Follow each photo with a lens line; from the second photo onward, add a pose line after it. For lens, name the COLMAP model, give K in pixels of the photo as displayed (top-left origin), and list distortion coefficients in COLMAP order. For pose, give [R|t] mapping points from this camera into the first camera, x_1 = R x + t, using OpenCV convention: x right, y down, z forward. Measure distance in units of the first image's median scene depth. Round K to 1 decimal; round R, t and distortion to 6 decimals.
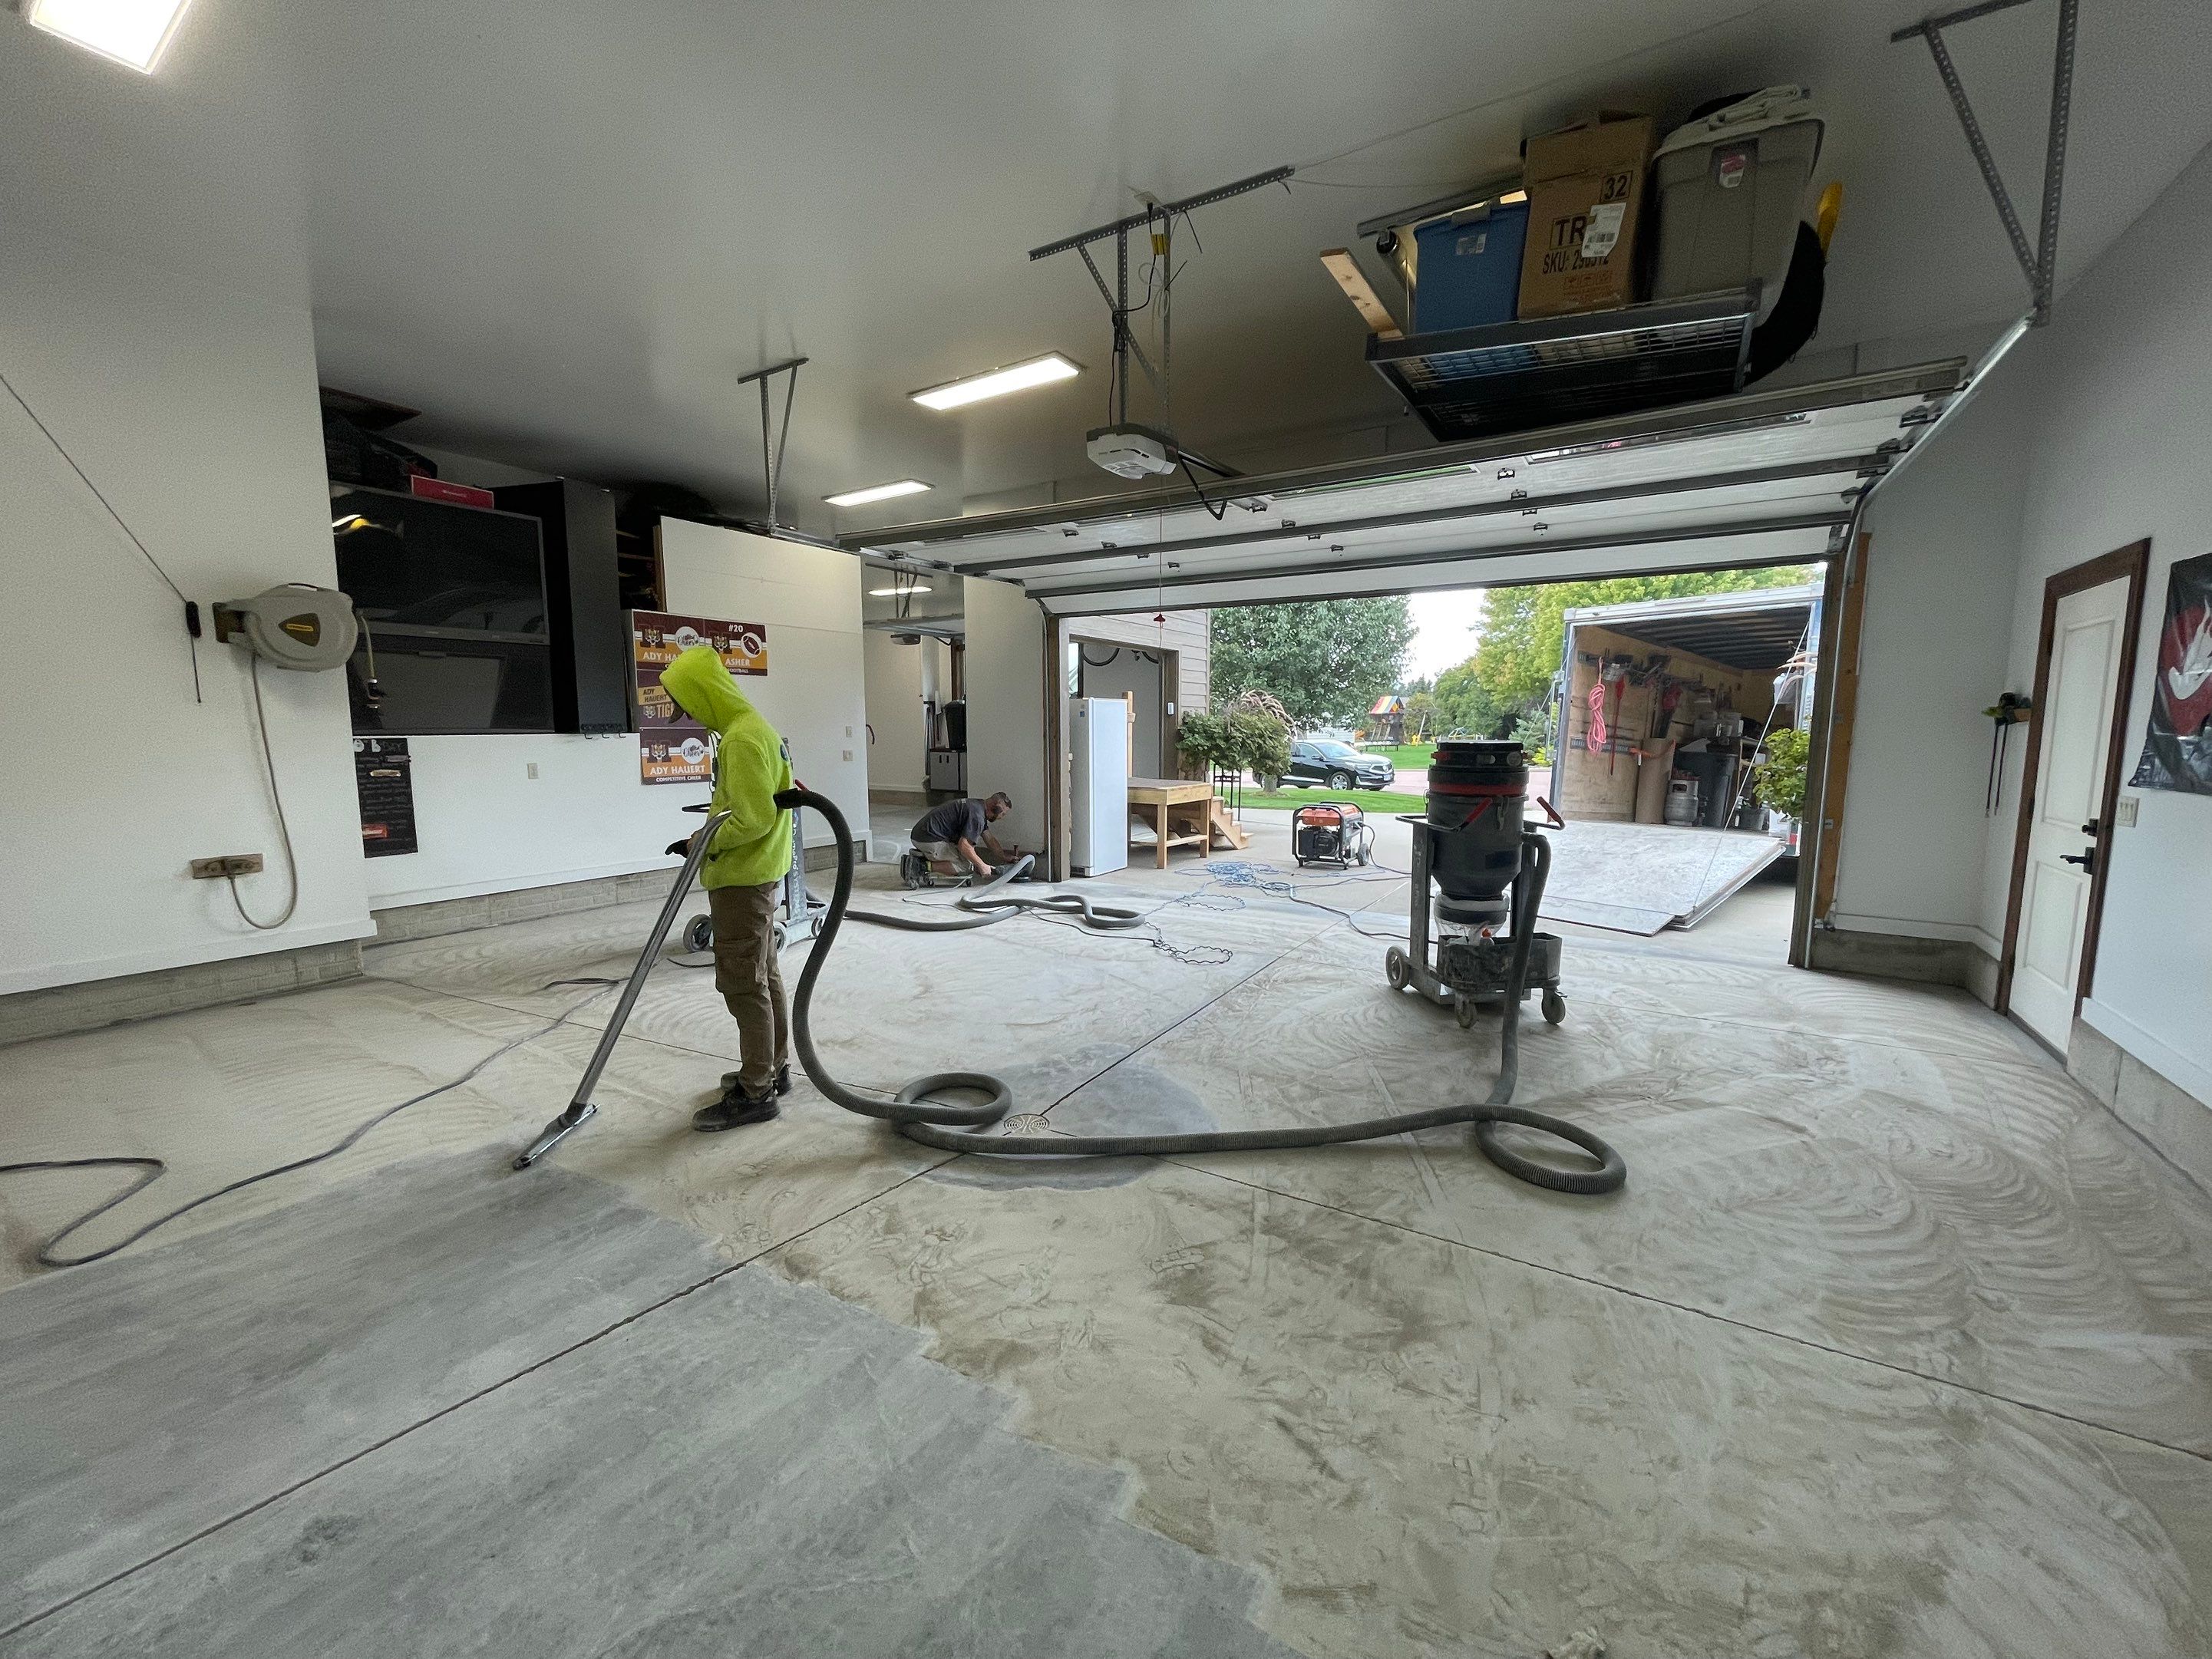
lens RADIAL K [[891.0, 0, 1104.4], [0, 891.0, 826.6], [0, 0, 1]] dist [-0.003424, 0.000008]
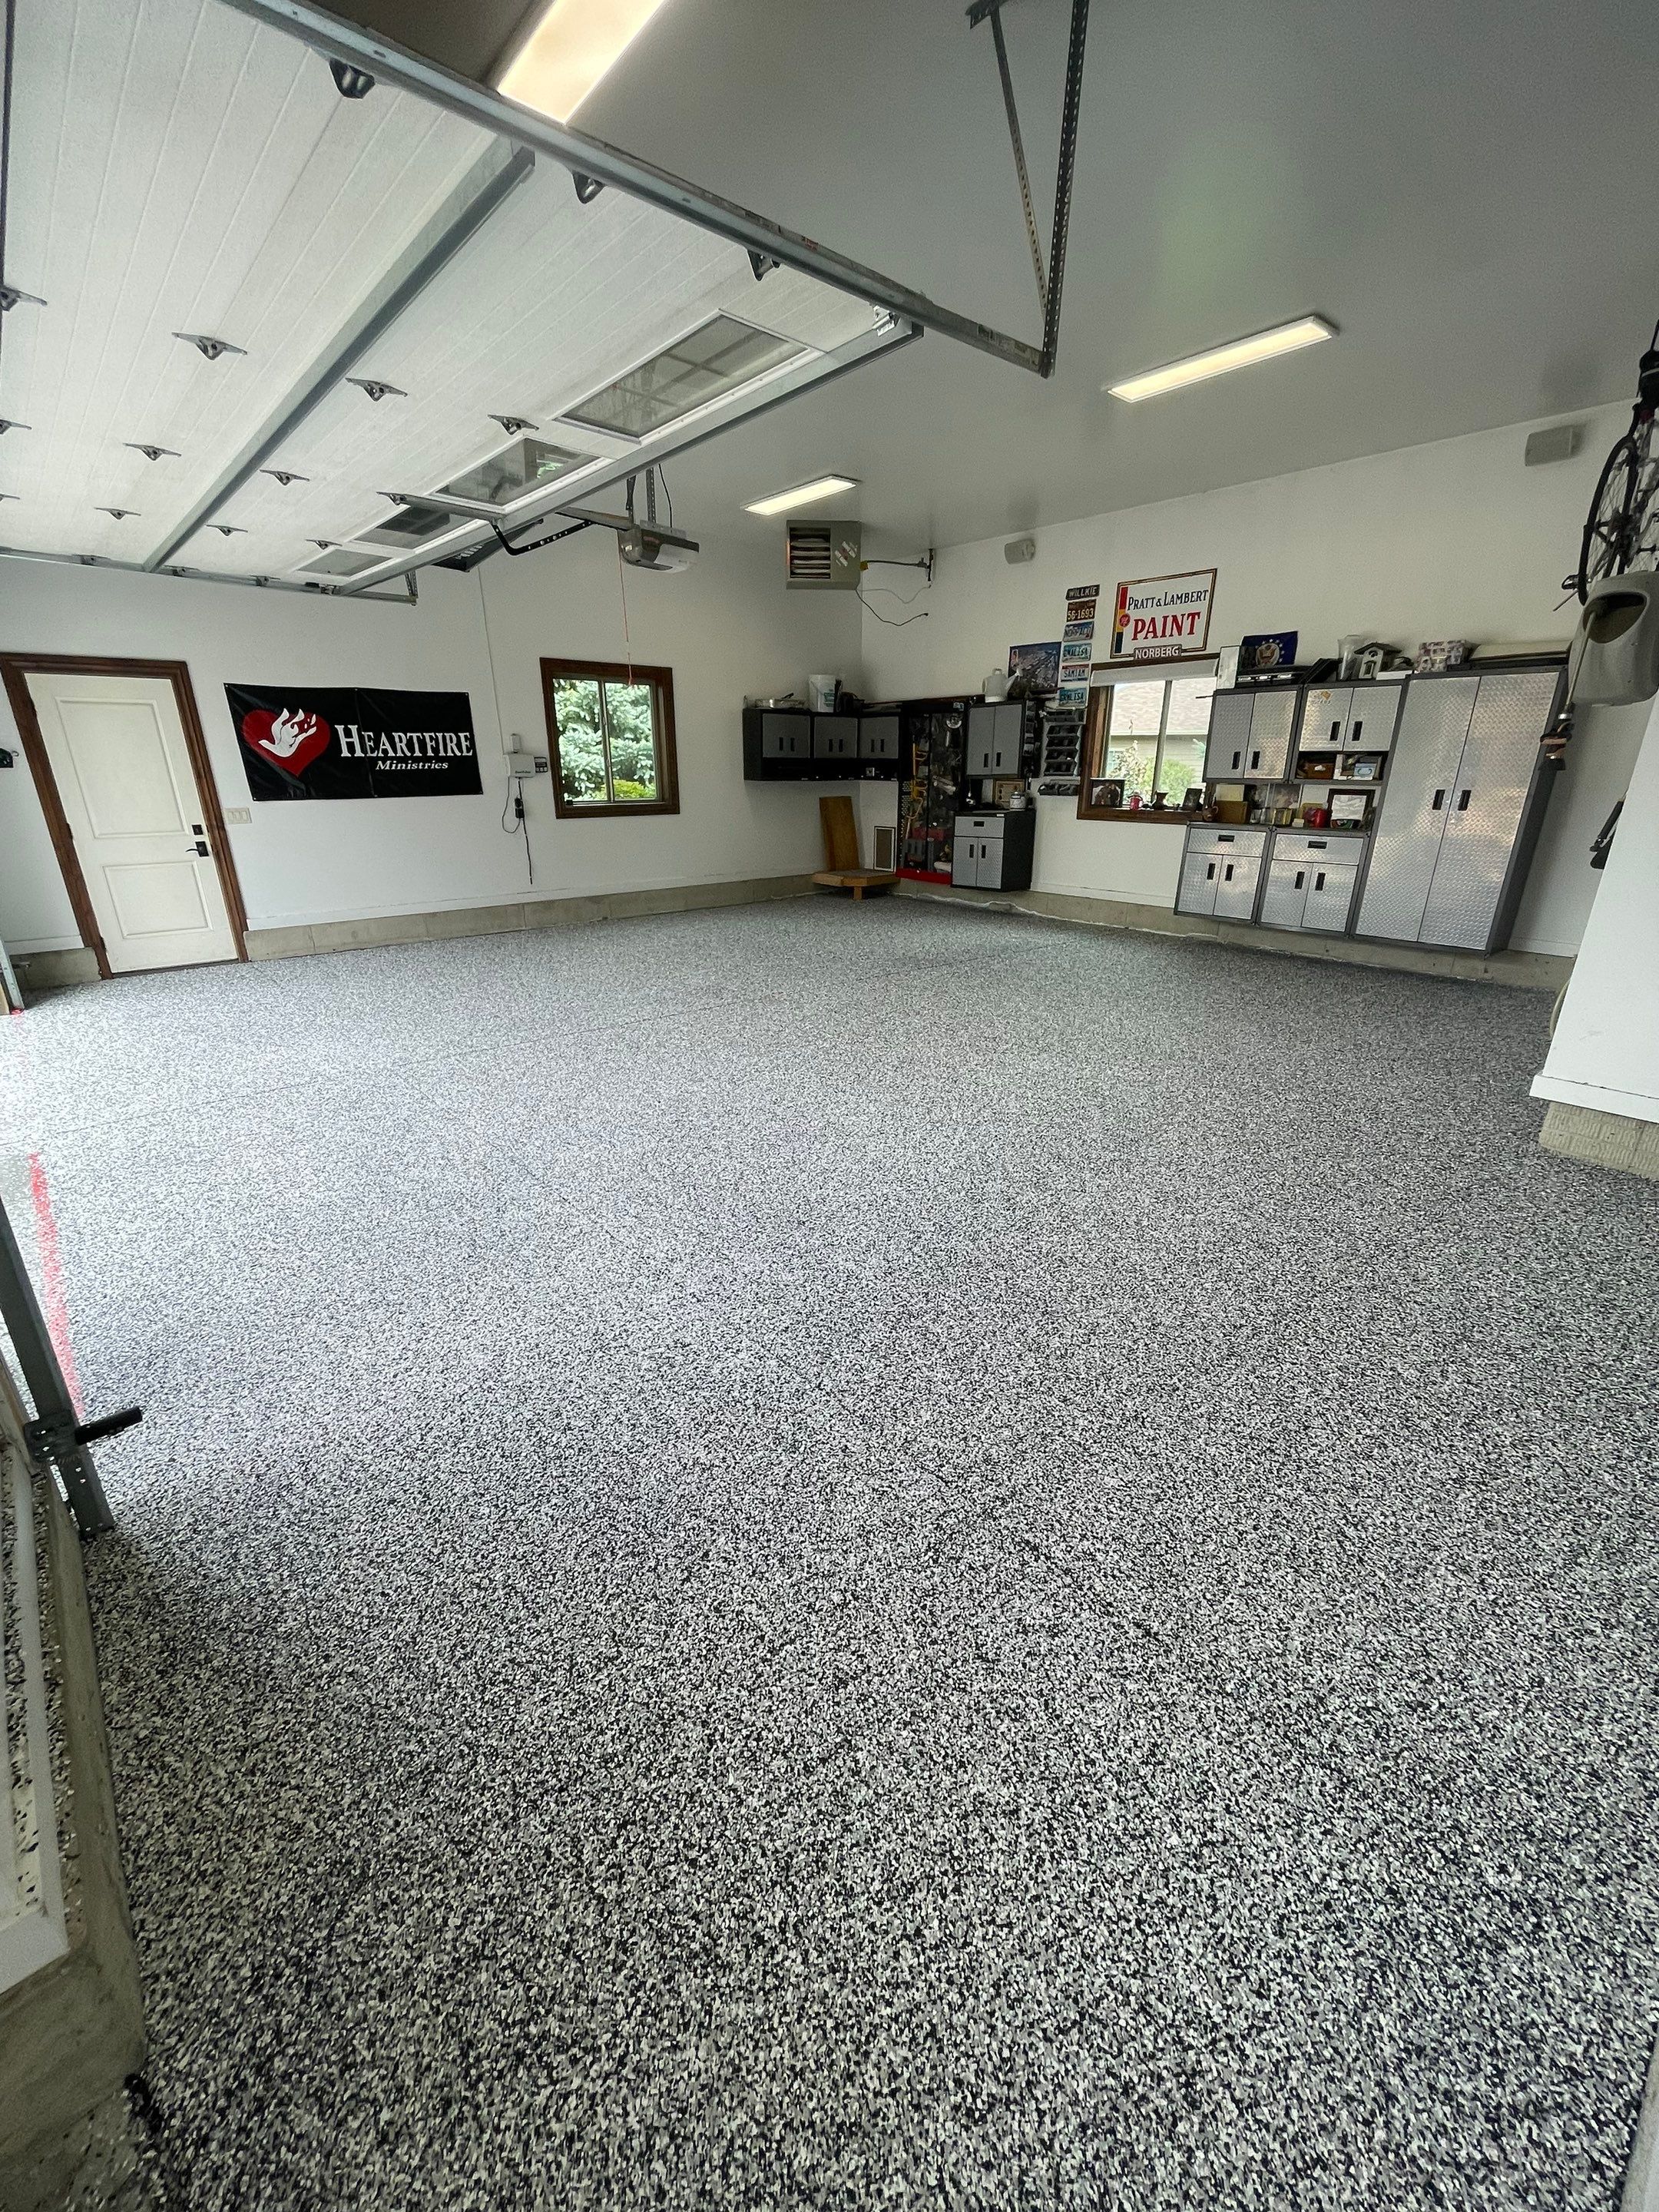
lens RADIAL K [[891.1, 0, 826.4], [0, 891.1, 1102.0], [0, 0, 1]] dist [-0.003424, 0.000008]
pose [[-0.959034, -0.103994, 0.263514, -0.579902], [0.028956, 0.889330, 0.456349, -0.268085], [-0.281808, 0.445284, -0.849886, 2.200576]]
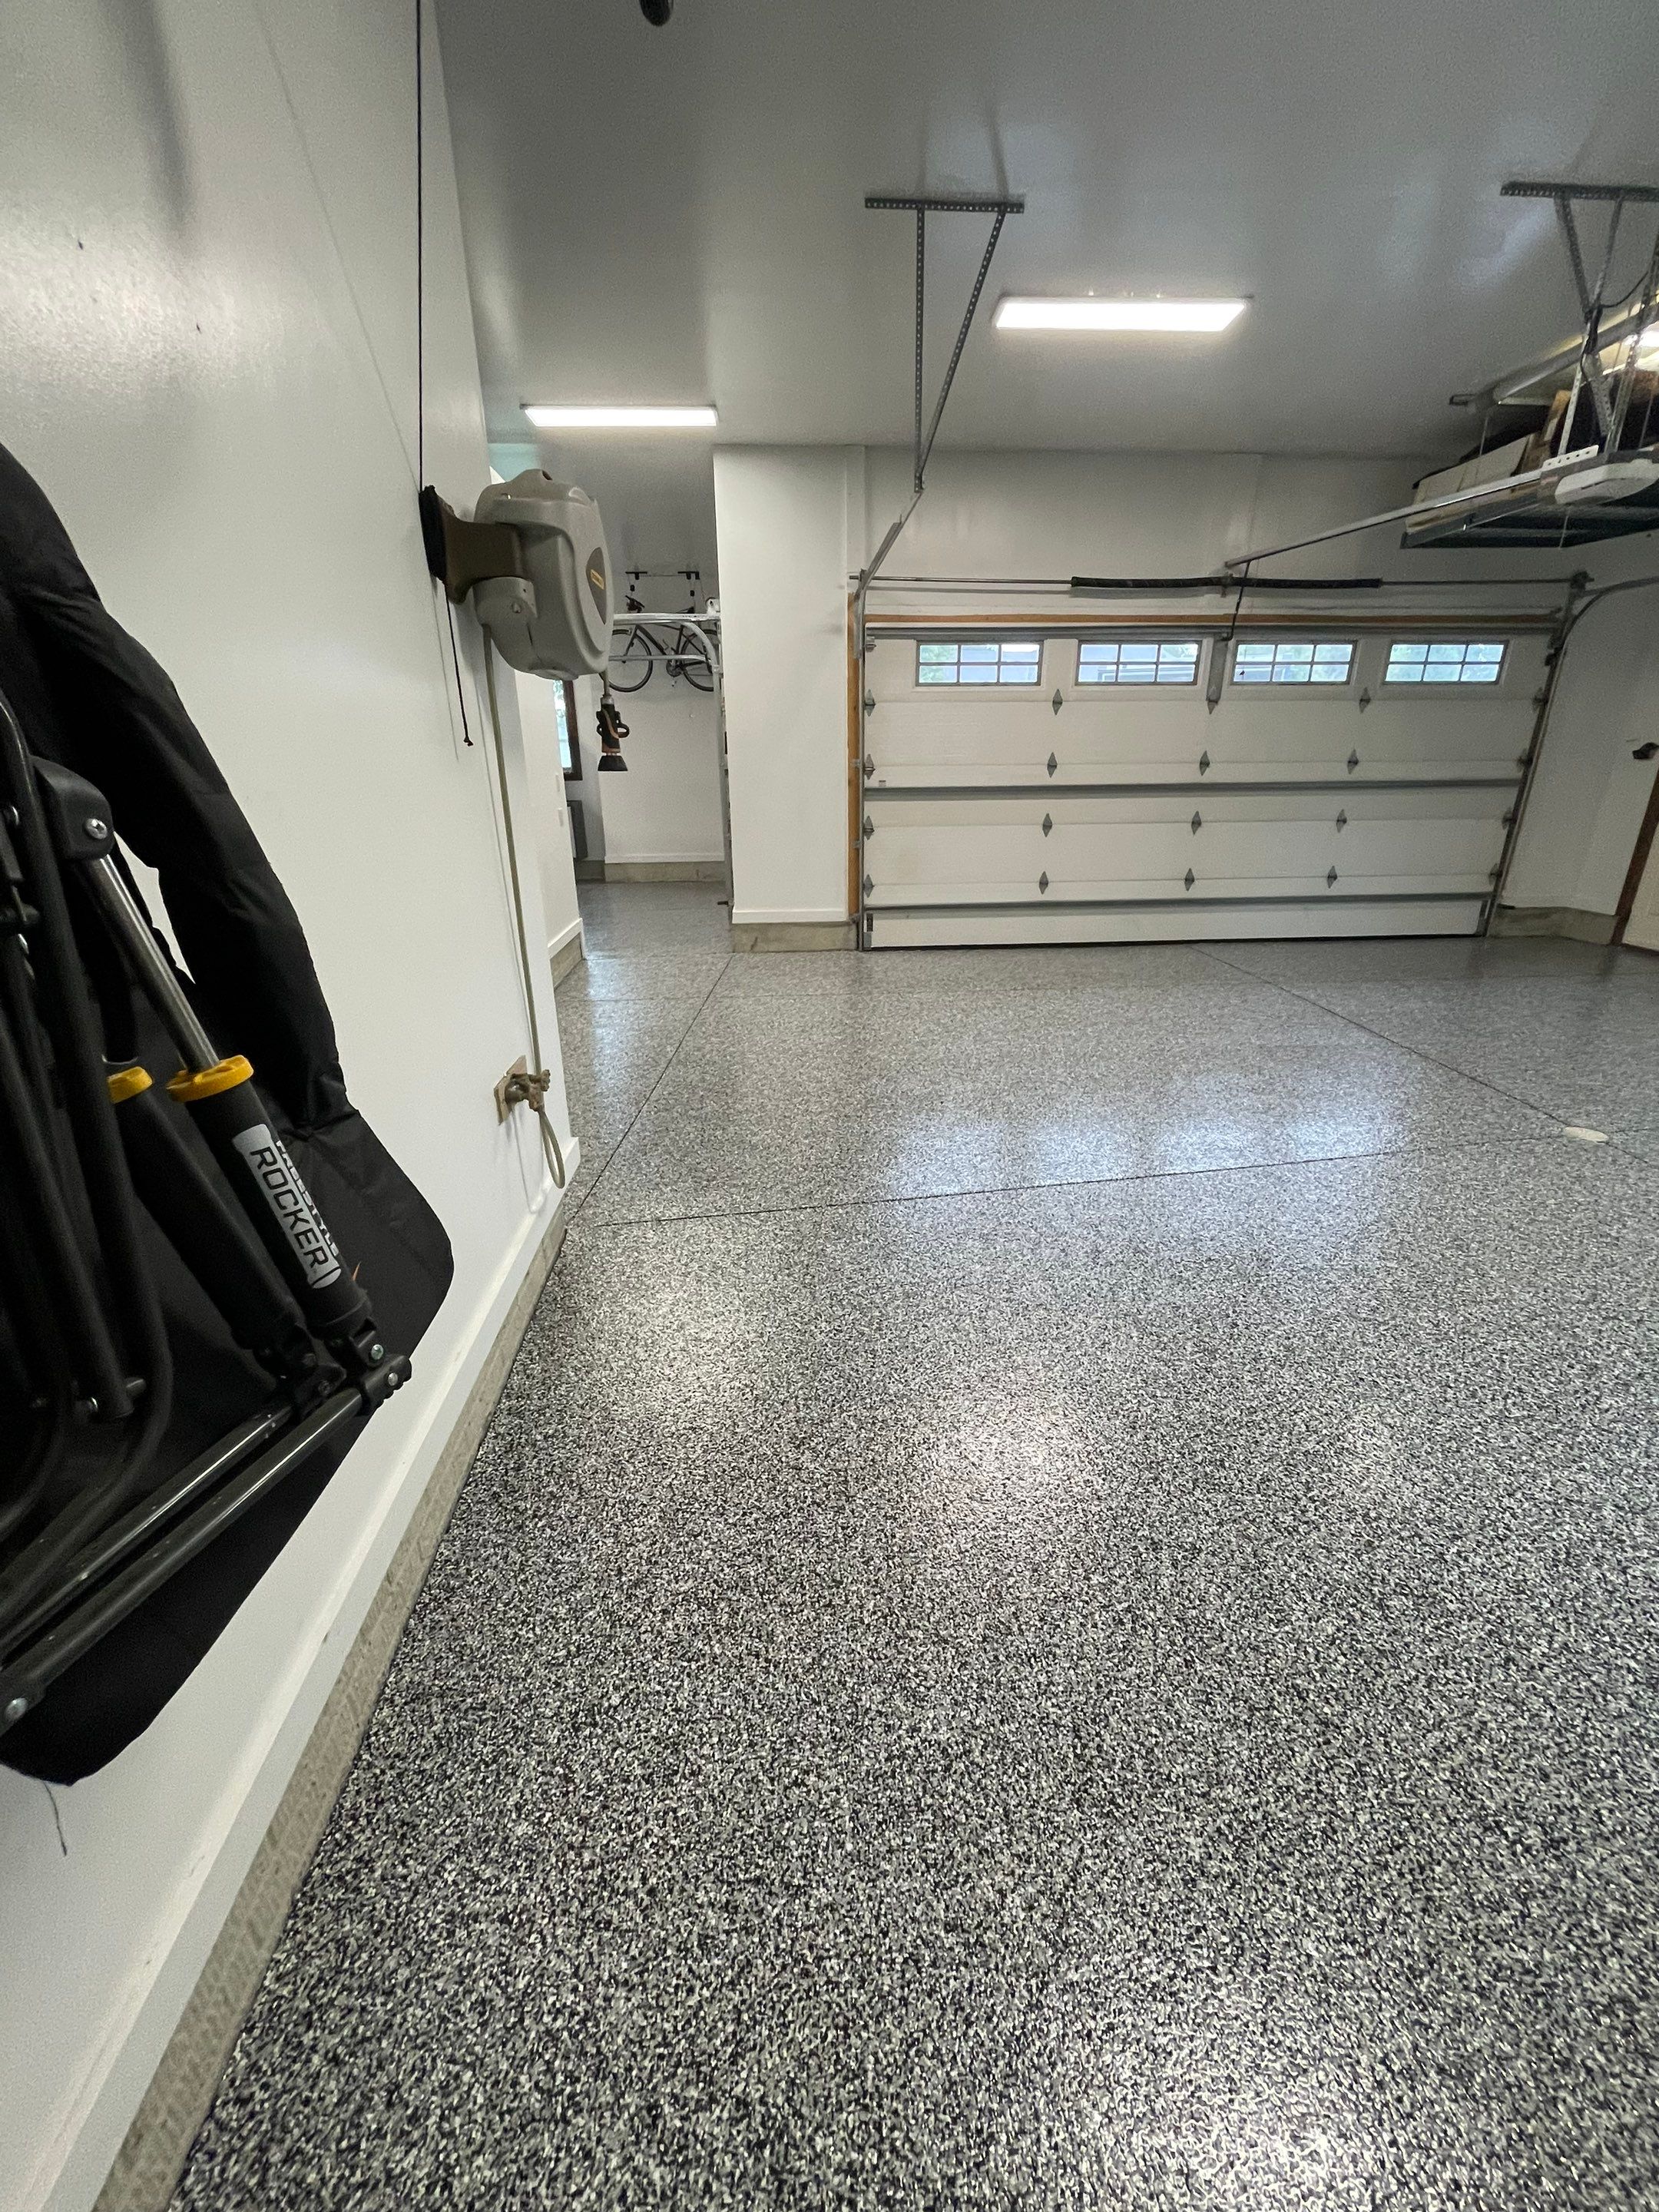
lens RADIAL K [[891.1, 0, 828.3], [0, 891.1, 1100.8], [0, 0, 1]] dist [-0.003424, 0.000008]
pose [[0.809160, -0.217179, 0.545979, -1.245758], [0.075694, 0.959972, 0.269676, -0.078693], [-0.582692, -0.176884, 0.793210, 0.543139]]
